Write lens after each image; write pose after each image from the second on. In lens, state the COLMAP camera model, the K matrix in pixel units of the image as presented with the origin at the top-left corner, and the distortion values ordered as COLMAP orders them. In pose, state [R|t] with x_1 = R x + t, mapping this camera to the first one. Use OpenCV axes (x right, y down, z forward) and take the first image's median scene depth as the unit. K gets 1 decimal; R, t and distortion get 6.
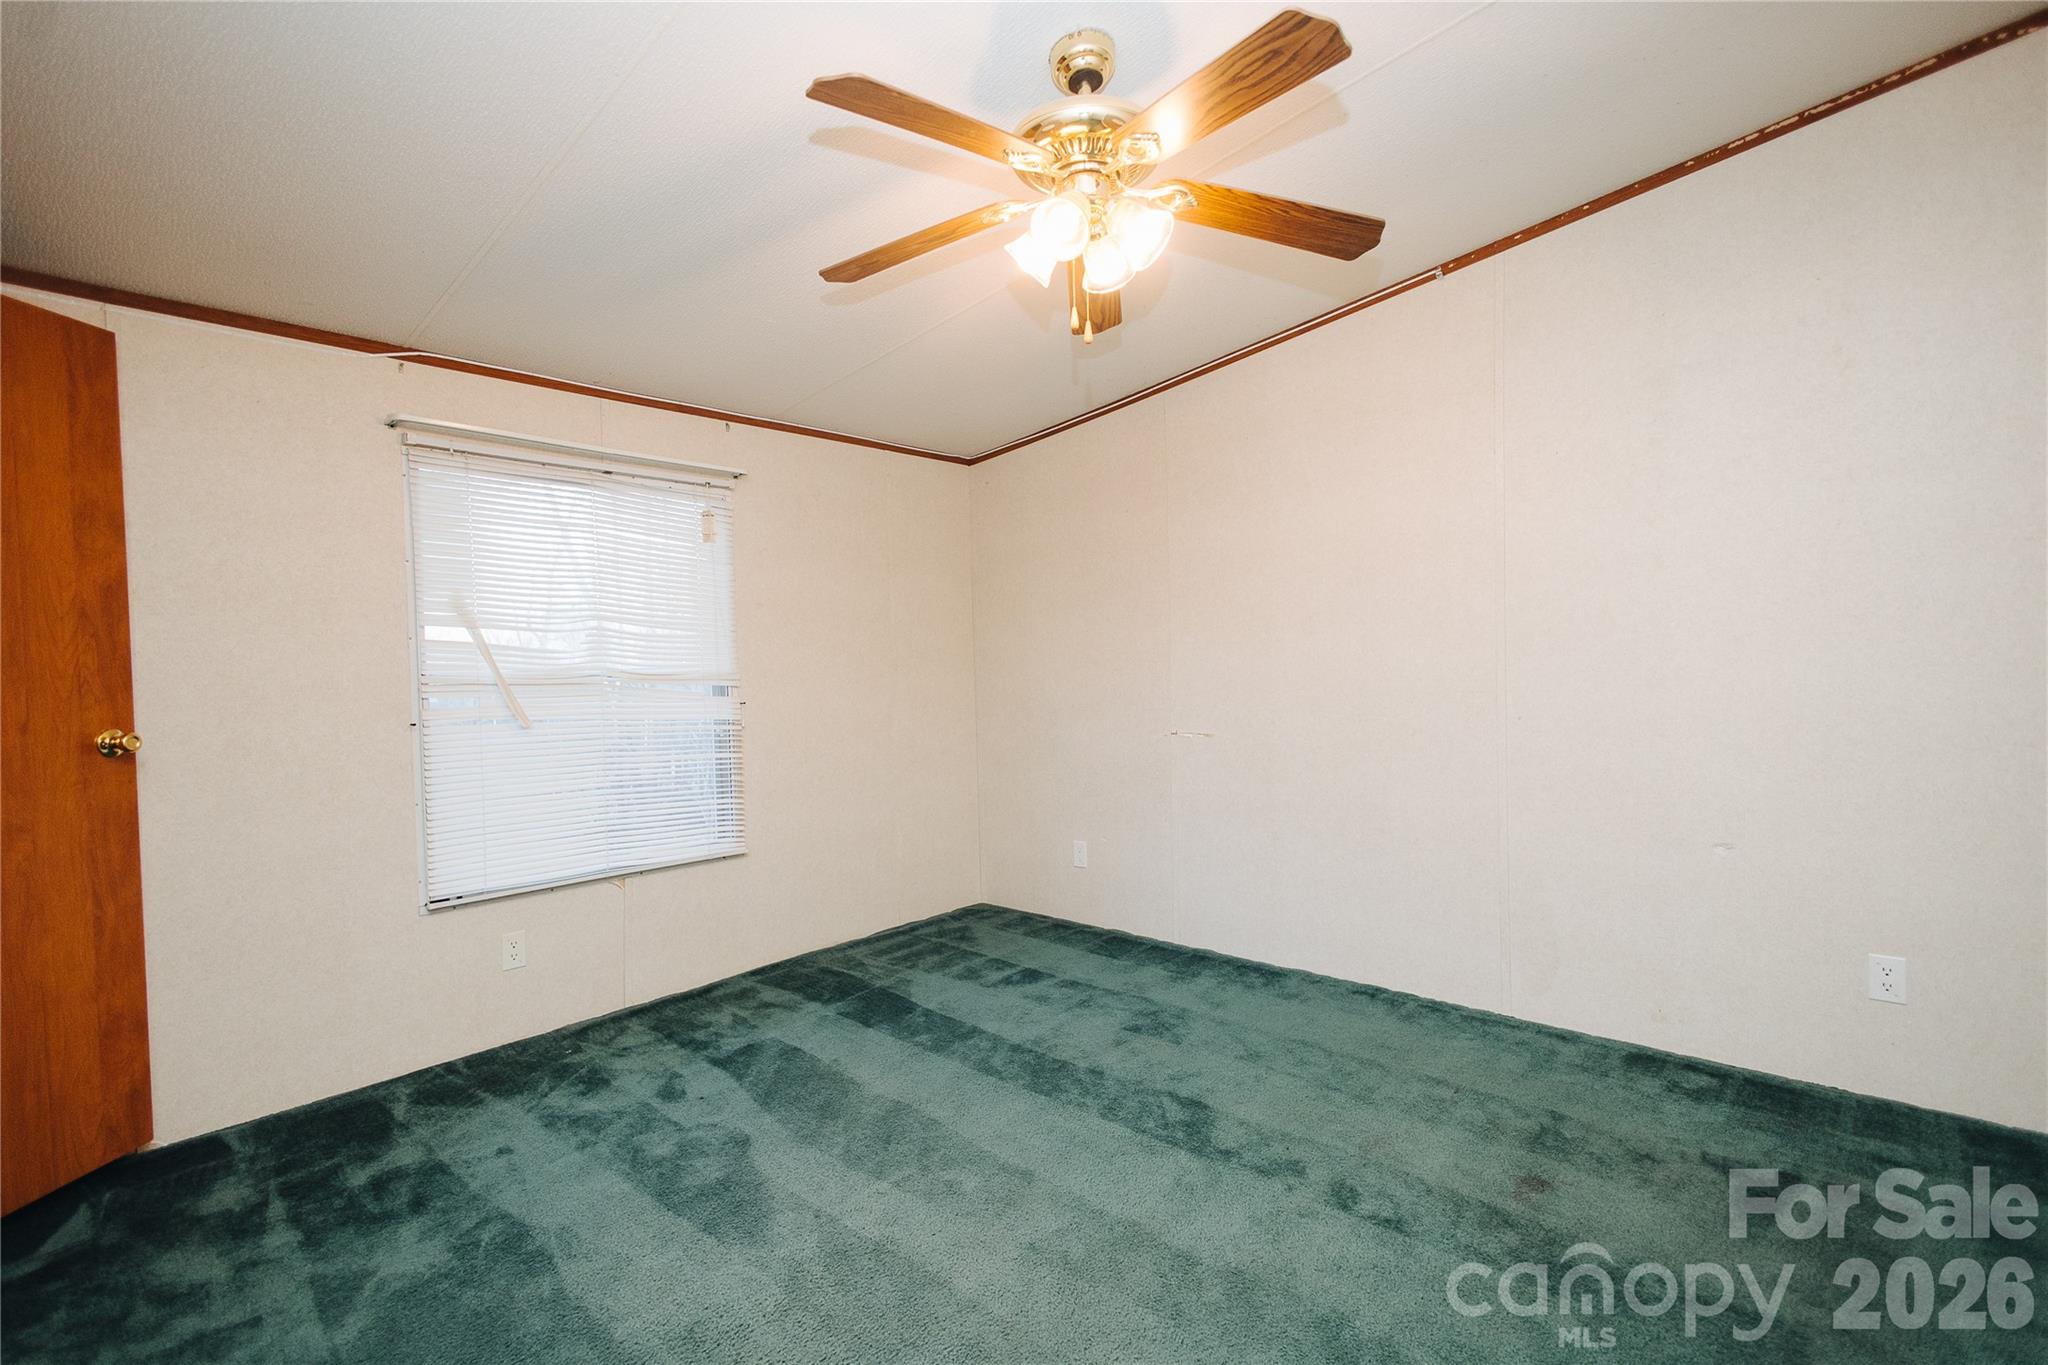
lens RADIAL K [[942.2, 0, 1029.4], [0, 942.2, 679.5], [0, 0, 1]] dist [0.013860, -0.003393]
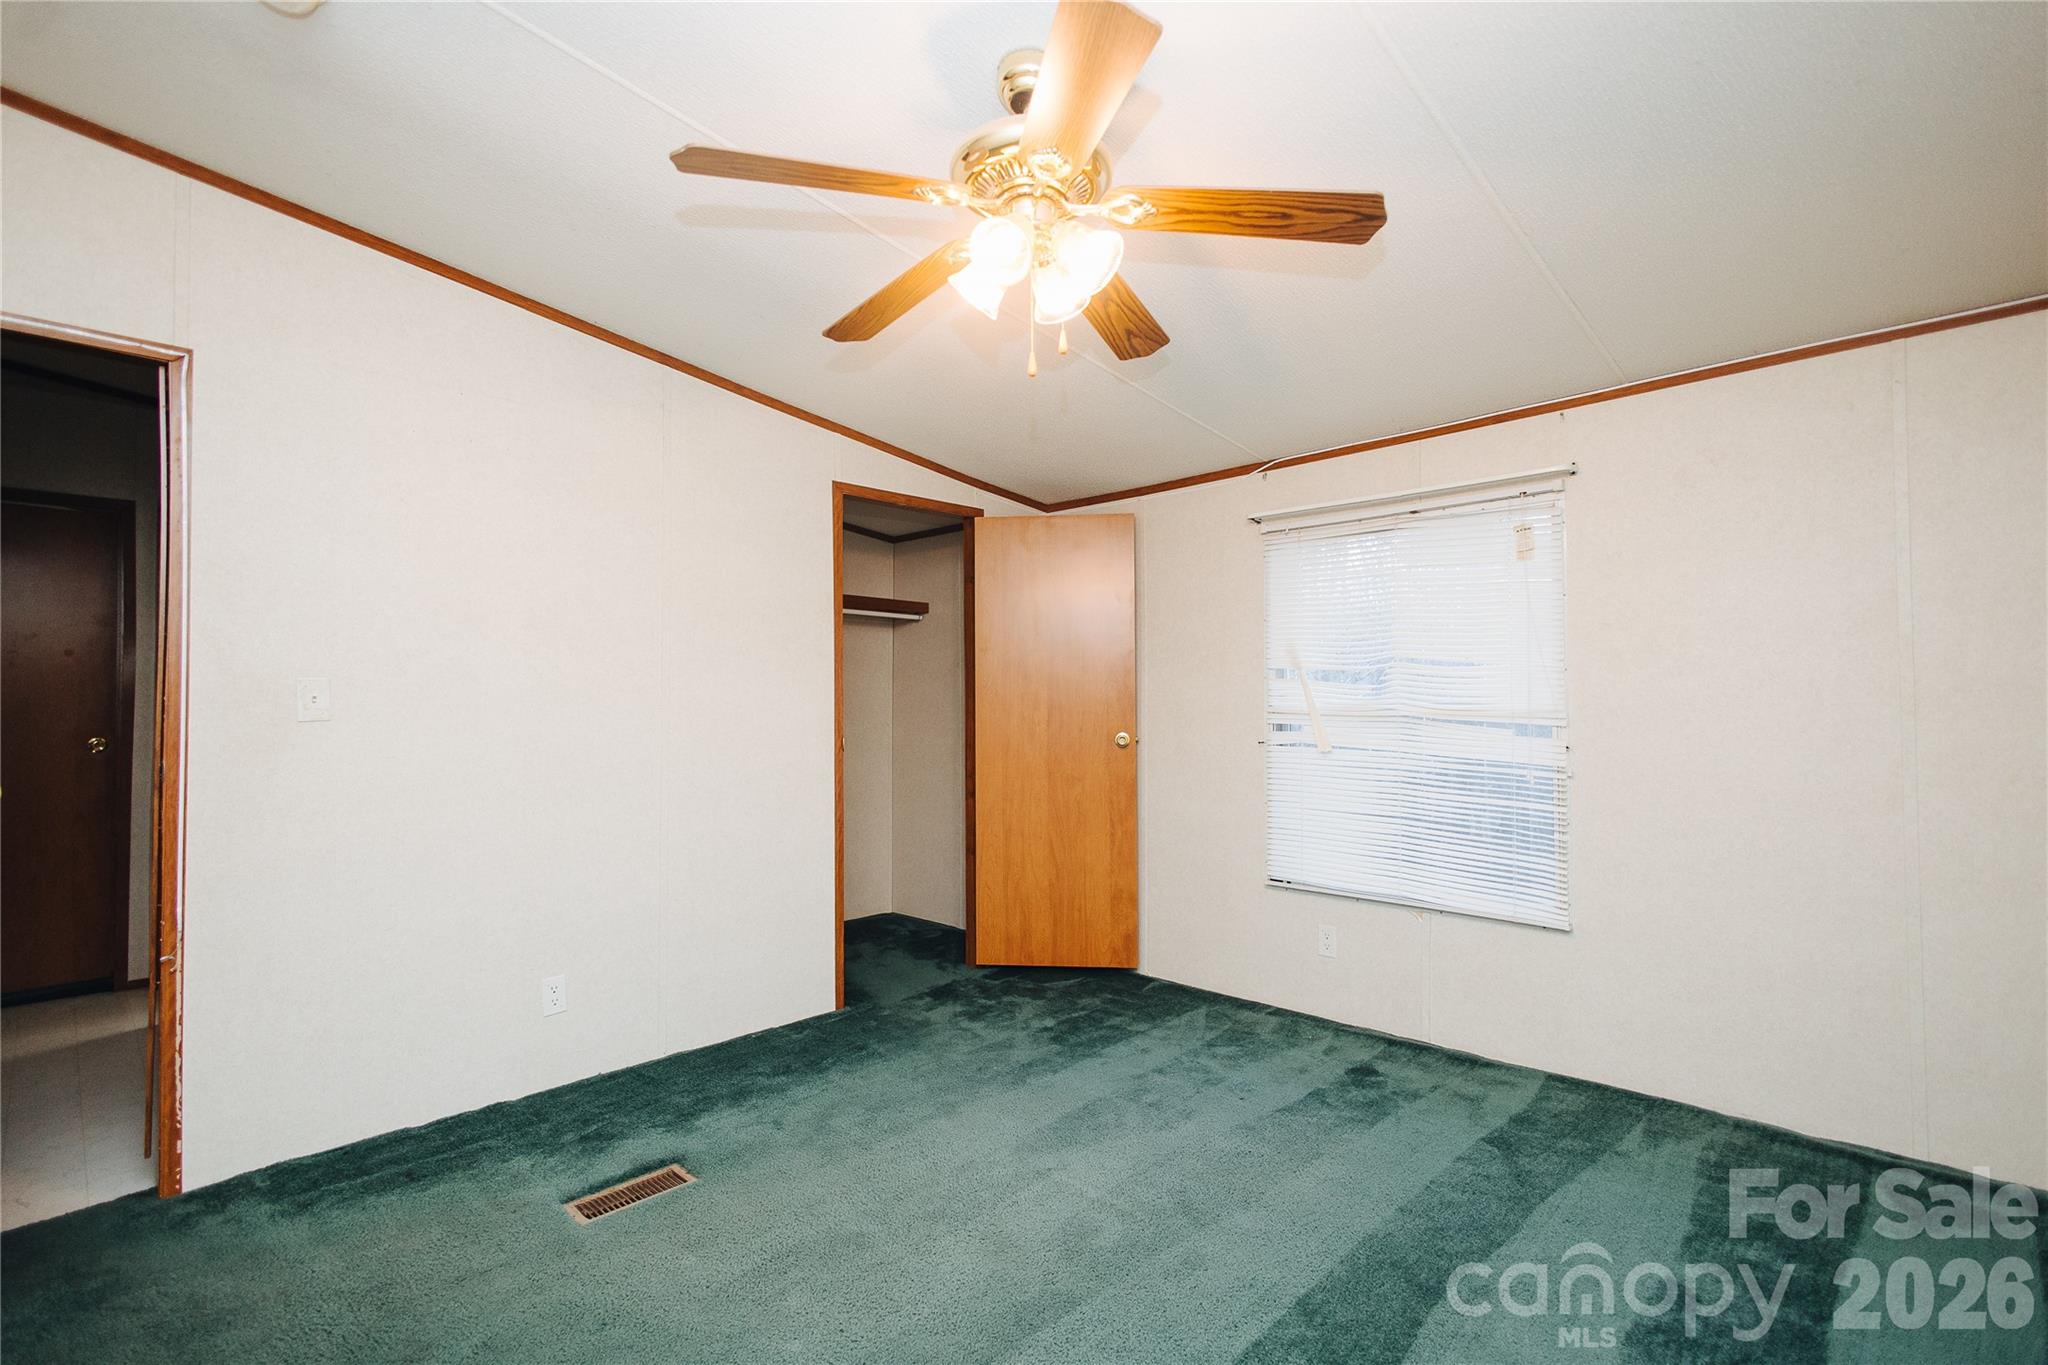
lens RADIAL K [[942.2, 0, 1028.6], [0, 942.2, 677.6], [0, 0, 1]] dist [0.013860, -0.003393]
pose [[-0.036637, -0.002168, -0.999326, 0.675335], [-0.008953, 0.999958, -0.001841, -0.037875], [0.999289, 0.008879, -0.036655, 0.702967]]
